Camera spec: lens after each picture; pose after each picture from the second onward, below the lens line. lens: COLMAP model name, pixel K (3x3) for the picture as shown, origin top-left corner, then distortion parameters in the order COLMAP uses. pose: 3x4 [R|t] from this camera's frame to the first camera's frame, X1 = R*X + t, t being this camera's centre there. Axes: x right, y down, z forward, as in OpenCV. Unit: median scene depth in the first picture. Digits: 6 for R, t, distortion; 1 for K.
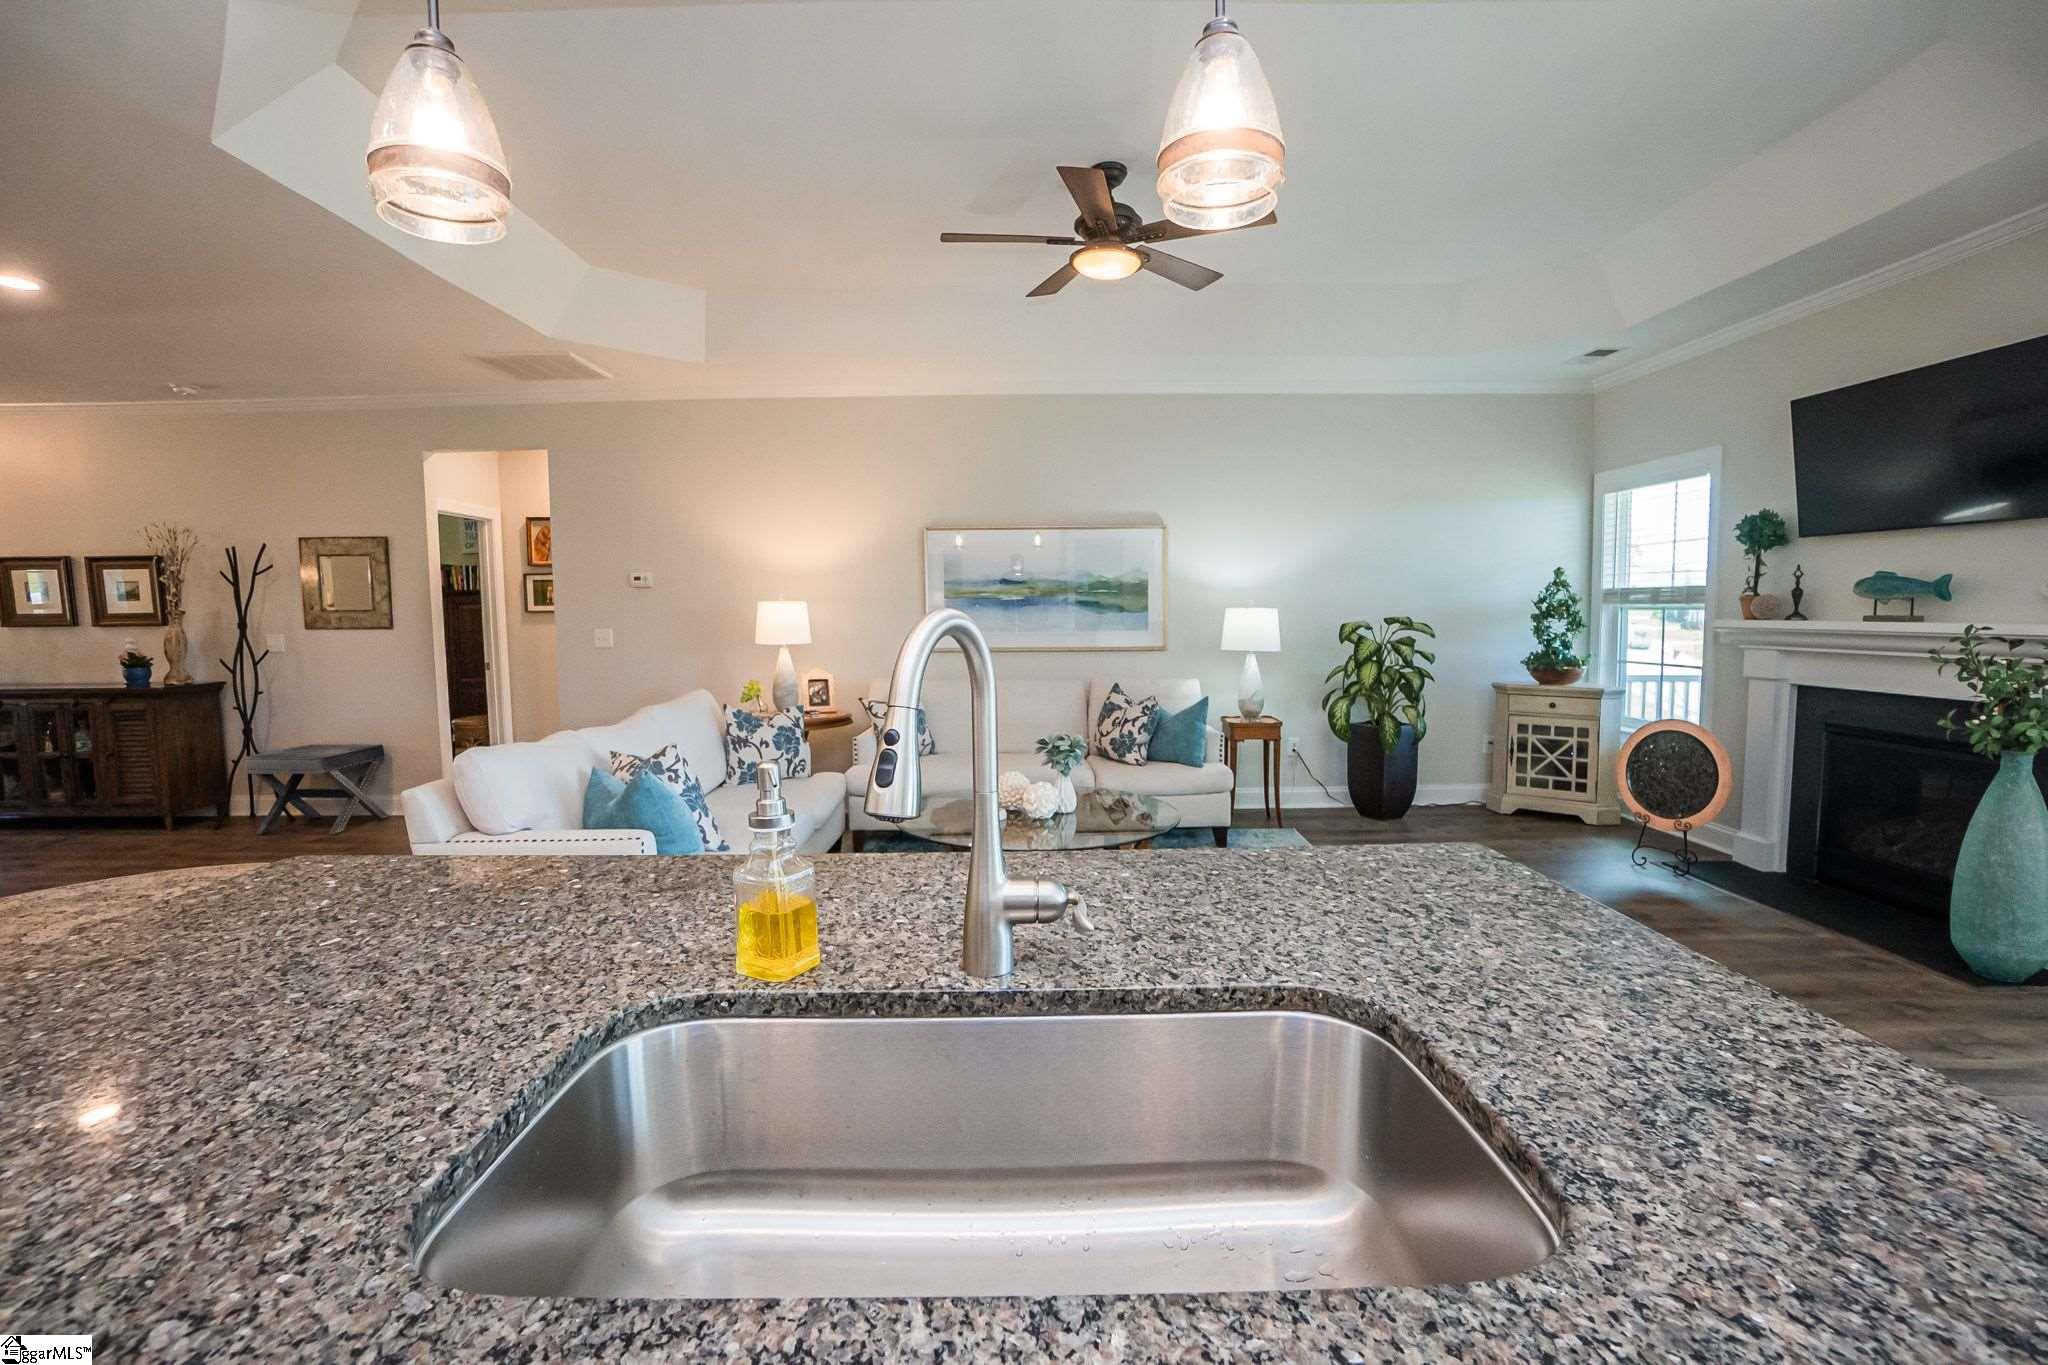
lens RADIAL K [[906.1, 0, 1009.7], [0, 906.1, 684.5], [0, 0, 1]] dist [-0.066385, 0.025509]
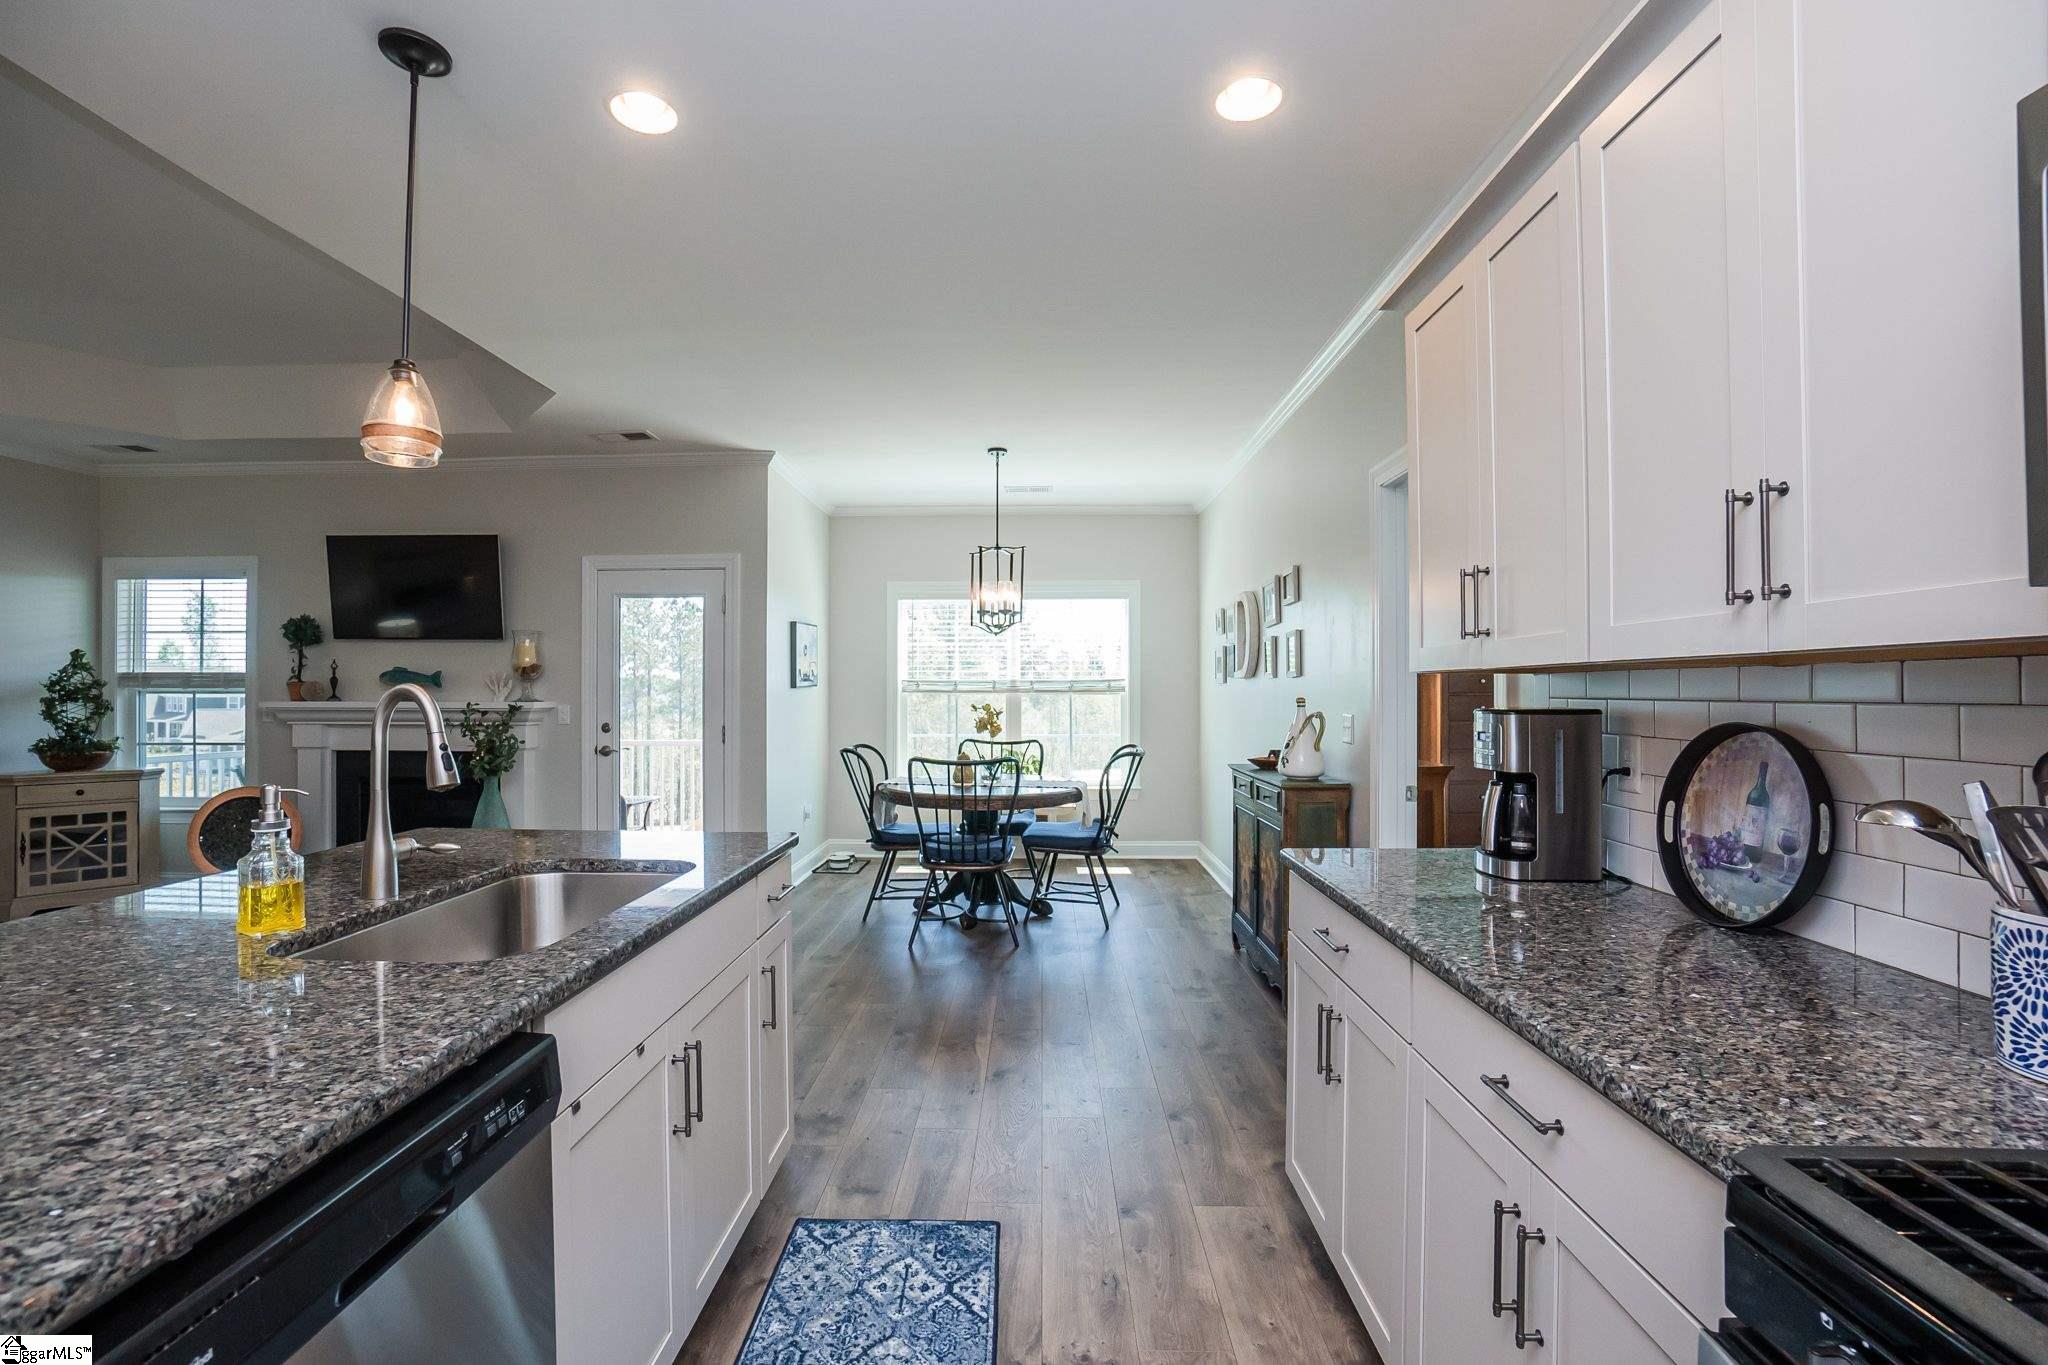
lens RADIAL K [[906.1, 0, 1009.7], [0, 906.1, 684.5], [0, 0, 1]] dist [-0.066385, 0.025509]
pose [[0.031340, 0.017425, 0.999357, -0.301776], [0.081798, 0.996449, -0.019939, 0.008175], [-0.996156, 0.082370, 0.029803, -0.041599]]
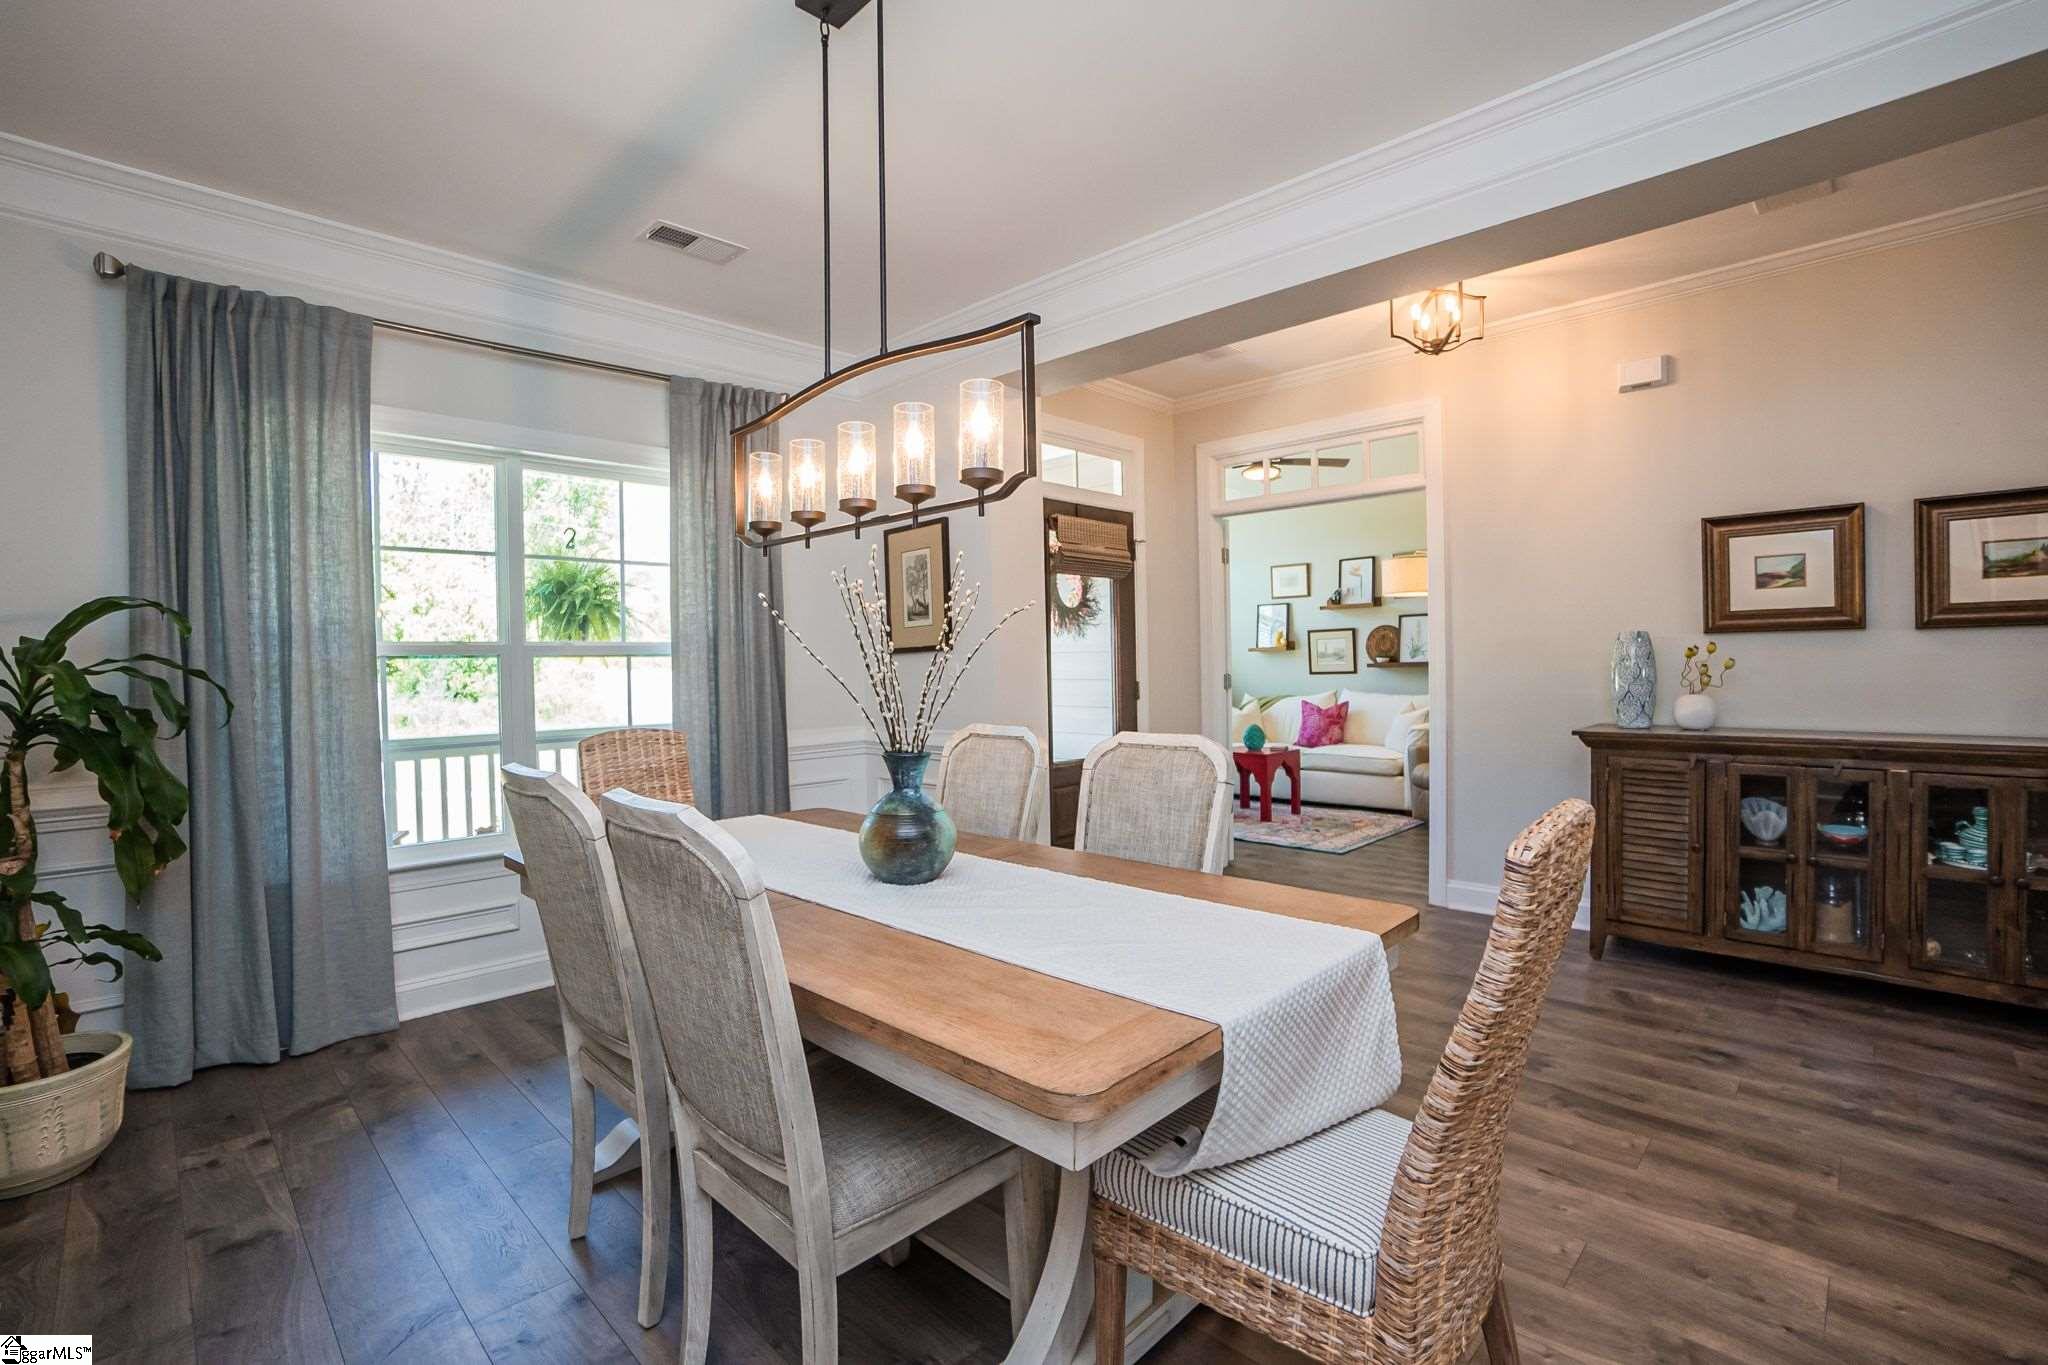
lens RADIAL K [[906.1, 0, 1009.7], [0, 906.1, 684.5], [0, 0, 1]] dist [-0.066385, 0.025509]
pose [[0.703077, 0.021722, -0.710782, -1.167066], [-0.050332, 0.998547, -0.019270, 0.007369], [0.709330, 0.049323, 0.703148, 0.242203]]
